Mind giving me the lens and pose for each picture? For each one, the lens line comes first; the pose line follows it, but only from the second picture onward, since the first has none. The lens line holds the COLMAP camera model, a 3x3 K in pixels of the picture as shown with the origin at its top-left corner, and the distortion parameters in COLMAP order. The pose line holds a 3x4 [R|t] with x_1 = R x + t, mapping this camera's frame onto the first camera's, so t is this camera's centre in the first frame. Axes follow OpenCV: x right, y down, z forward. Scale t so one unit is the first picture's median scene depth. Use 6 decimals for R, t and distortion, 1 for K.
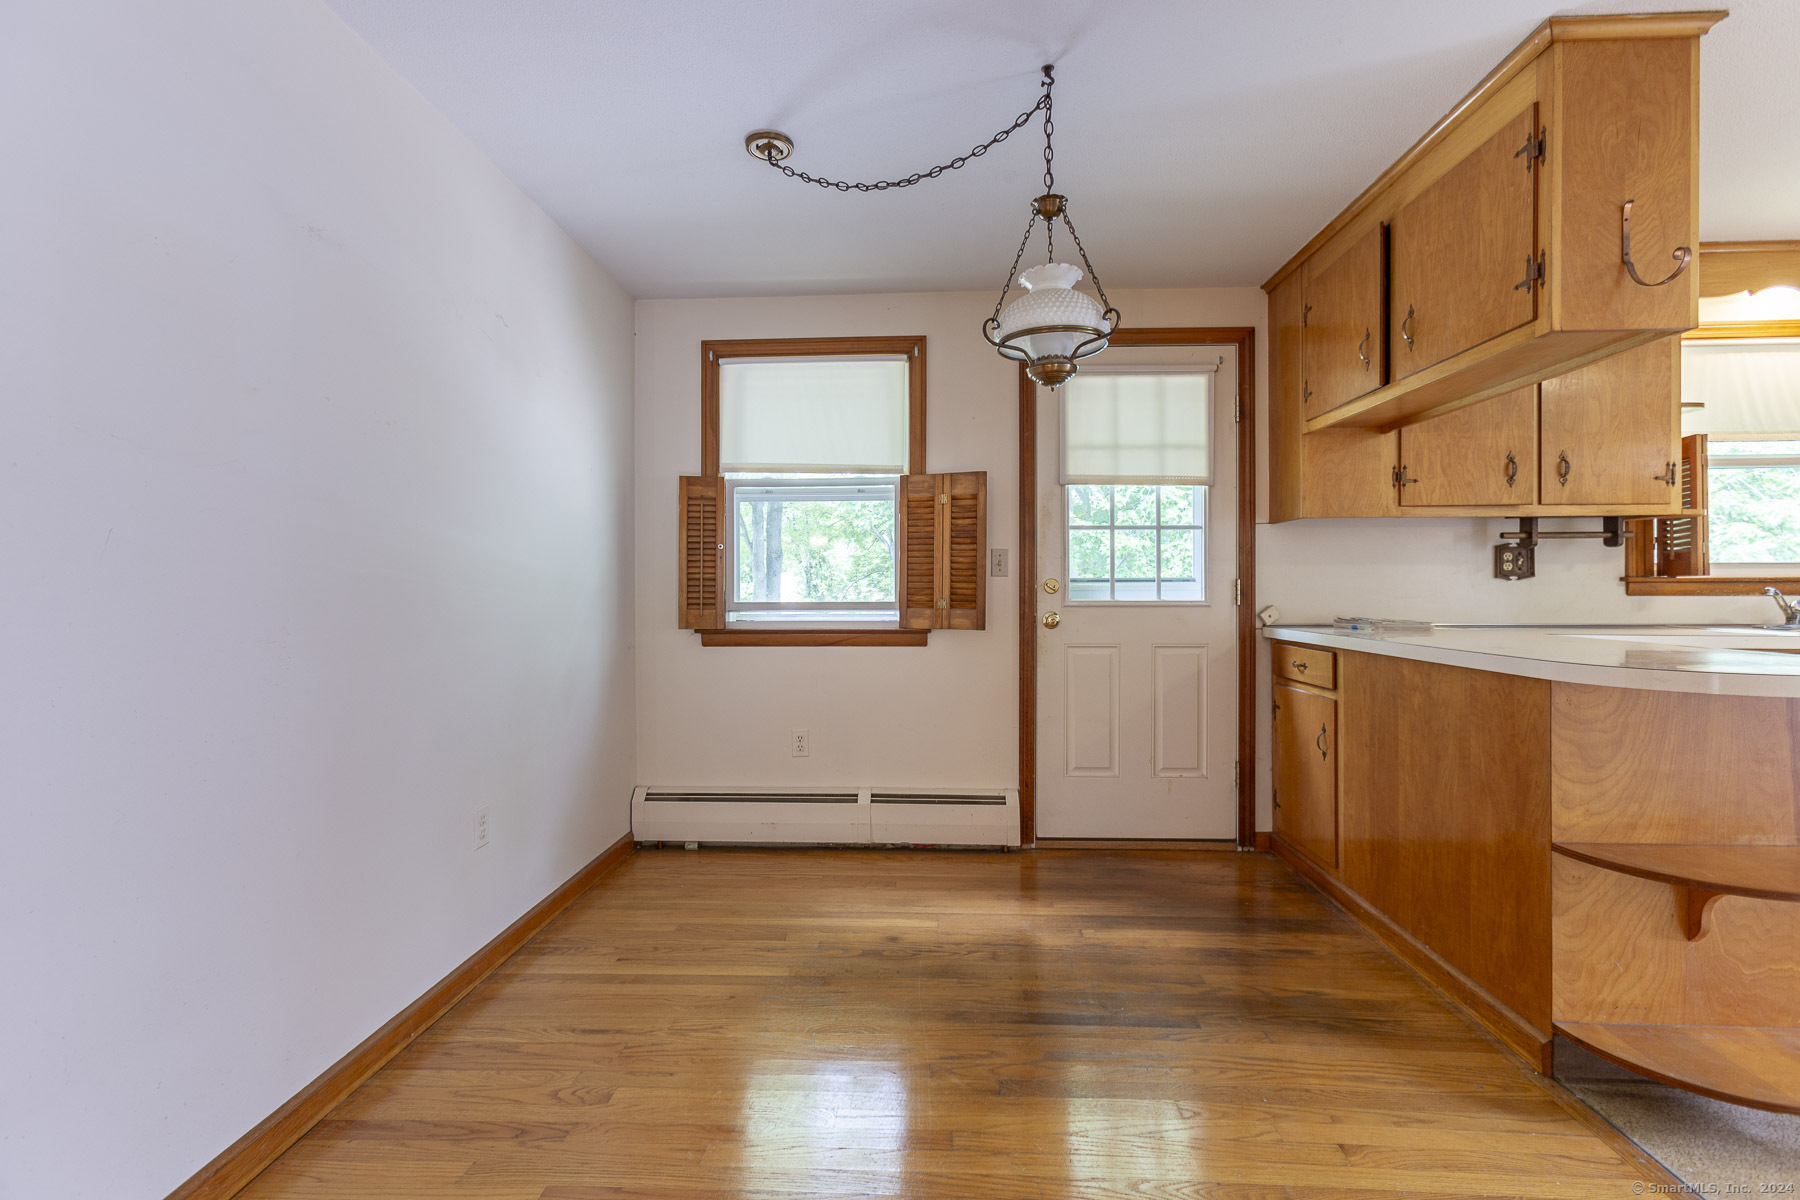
lens RADIAL K [[811.3, 0, 873.3], [0, 811.3, 587.3], [0, 0, 1]] dist [-0.017531, 0.008786]
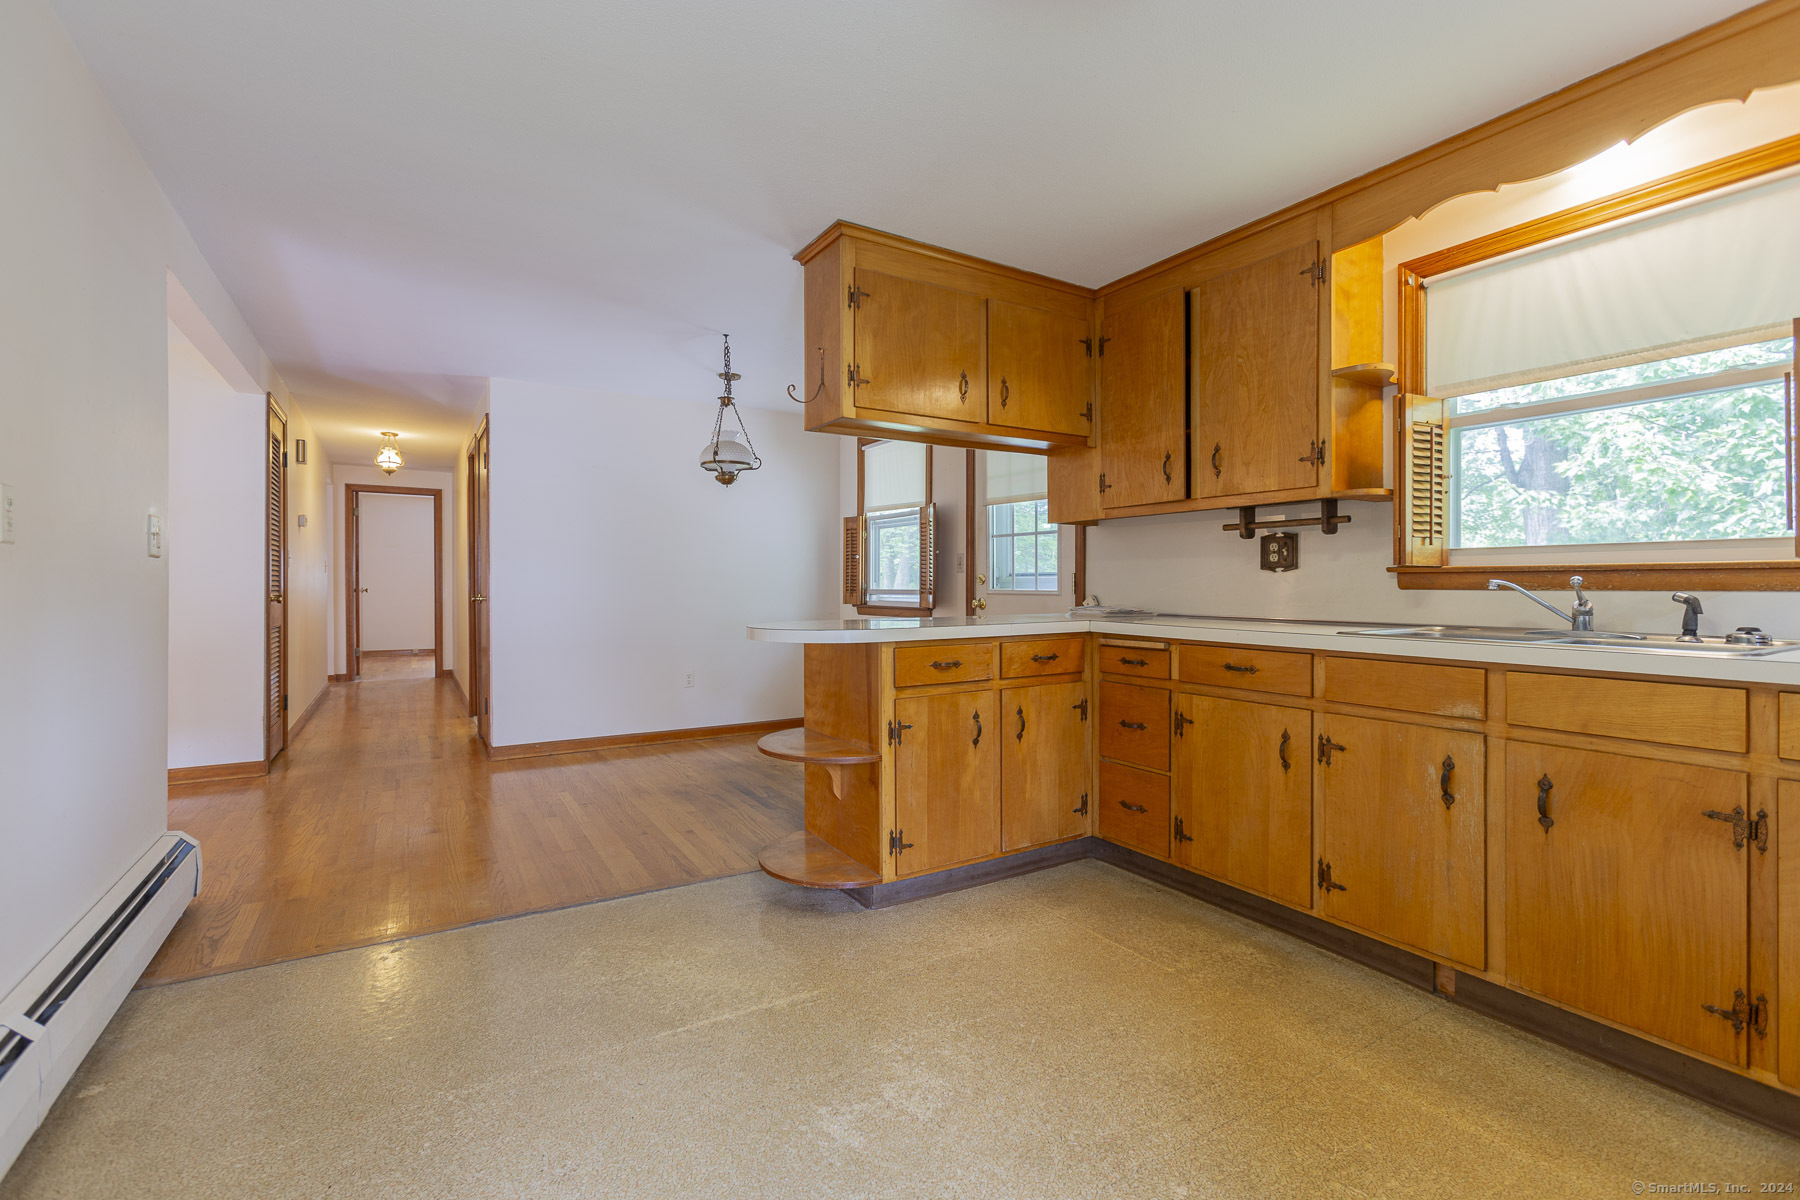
lens RADIAL K [[811.3, 0, 891.9], [0, 811.3, 583.8], [0, 0, 1]] dist [-0.017531, 0.008786]
pose [[0.563352, 0.001173, -0.826216, 1.462669], [0.011229, 0.999896, 0.009077, -0.009484], [0.826141, -0.014391, 0.563280, 0.099311]]
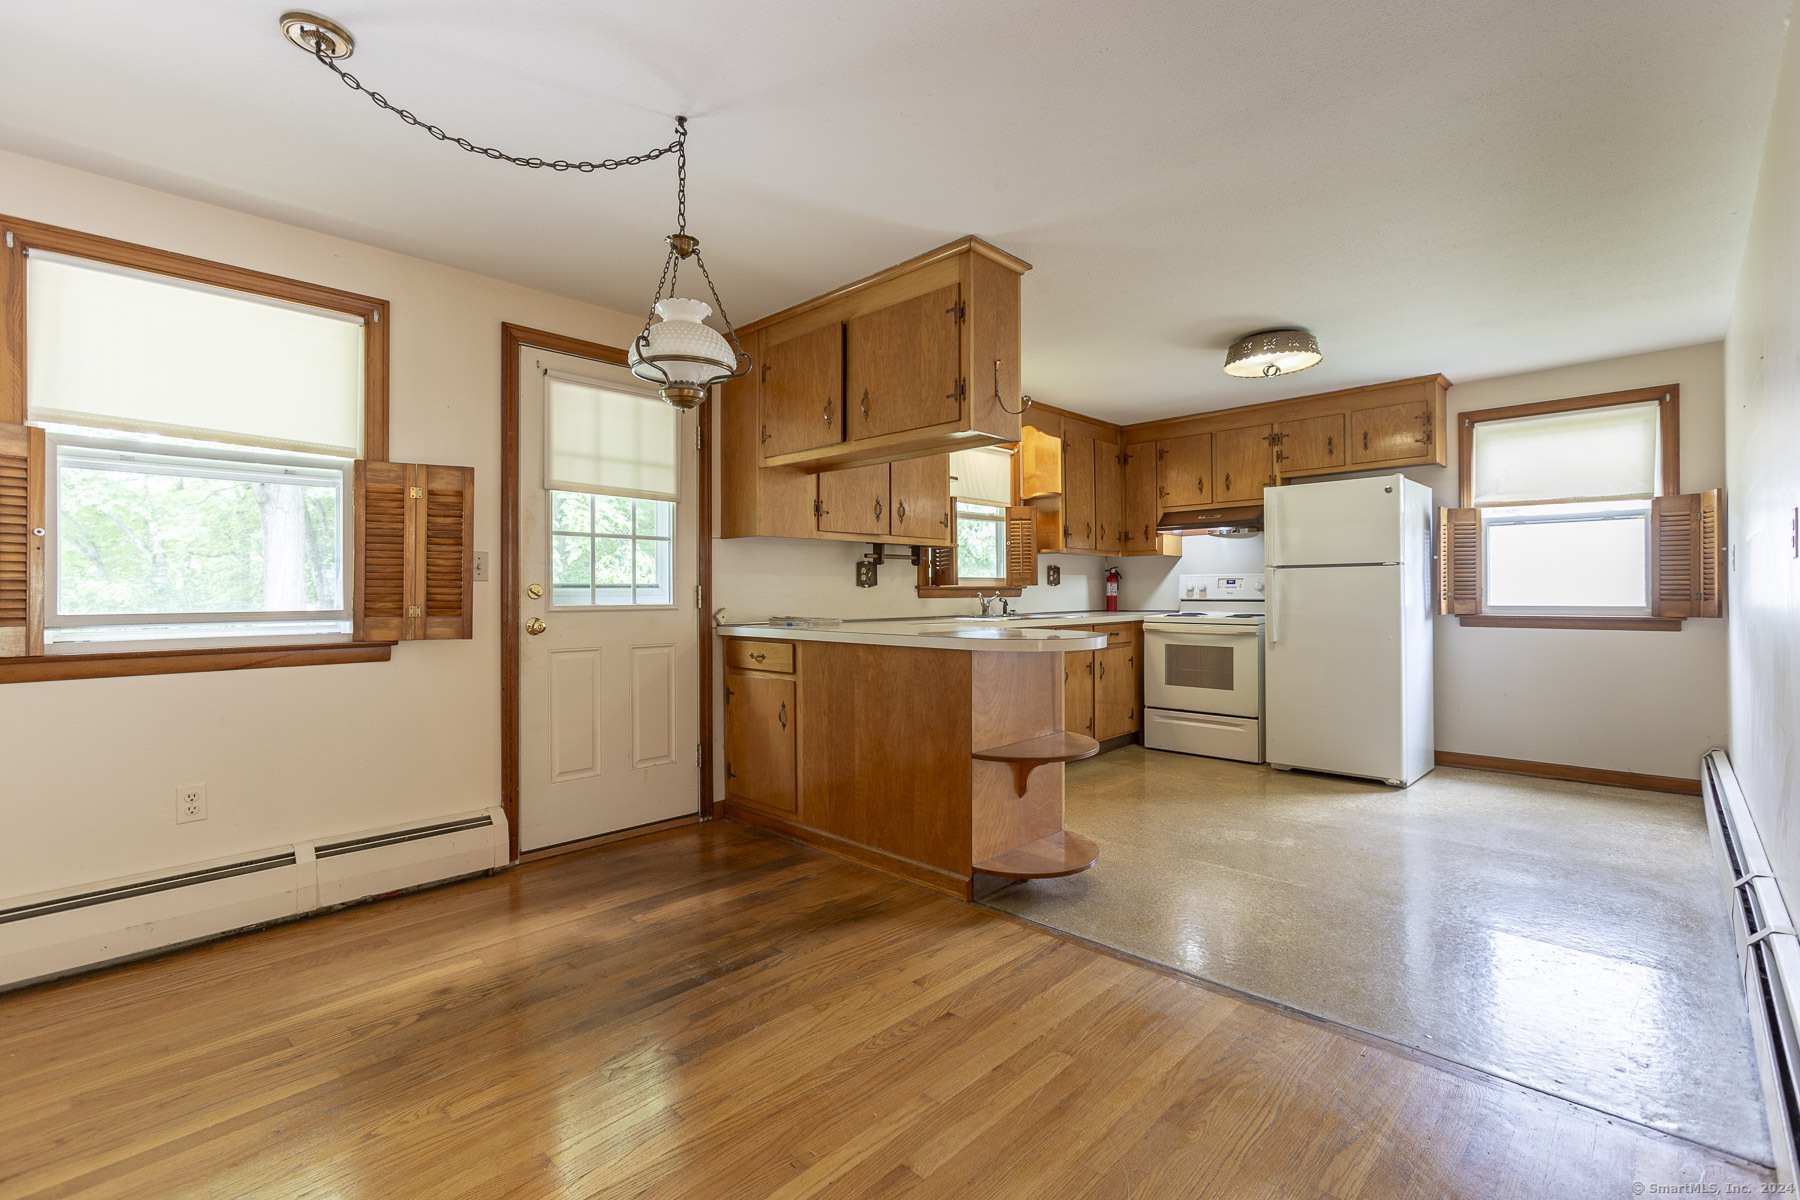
lens RADIAL K [[811.3, 0, 885.3], [0, 811.3, 588.3], [0, 0, 1]] dist [-0.017531, 0.008786]
pose [[0.652502, 0.003428, 0.757779, -0.279714], [0.001548, 0.999982, -0.005856, 0.000972], [-0.757786, 0.004994, 0.652485, 0.050488]]
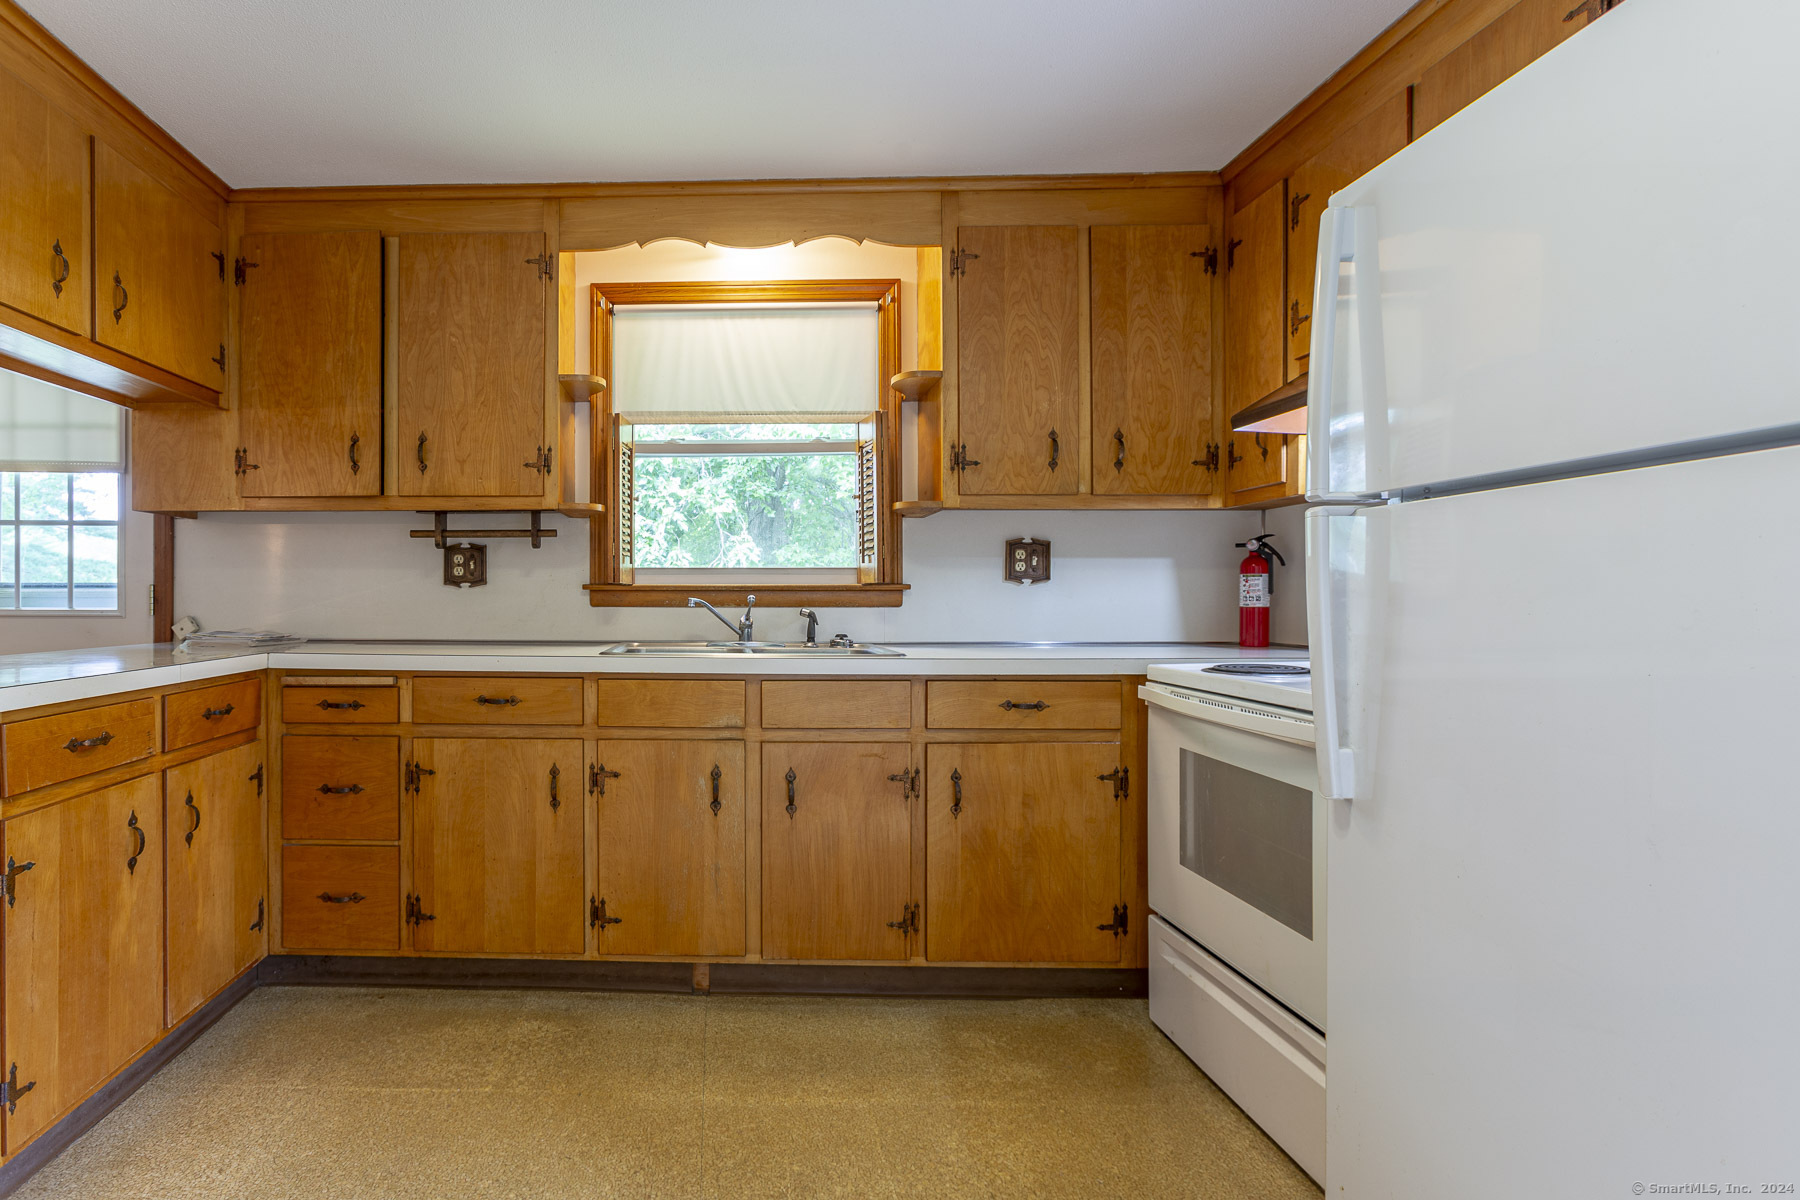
lens RADIAL K [[866.6, 0, 900.5], [0, 866.6, 597.6], [0, 0, 1]] dist [-0.020688, 0.008113]
pose [[0.999287, 0.003359, 0.037618, 1.343396], [-0.003767, 0.999935, 0.010775, -0.010663], [-0.037579, -0.010909, 0.999234, 0.093588]]
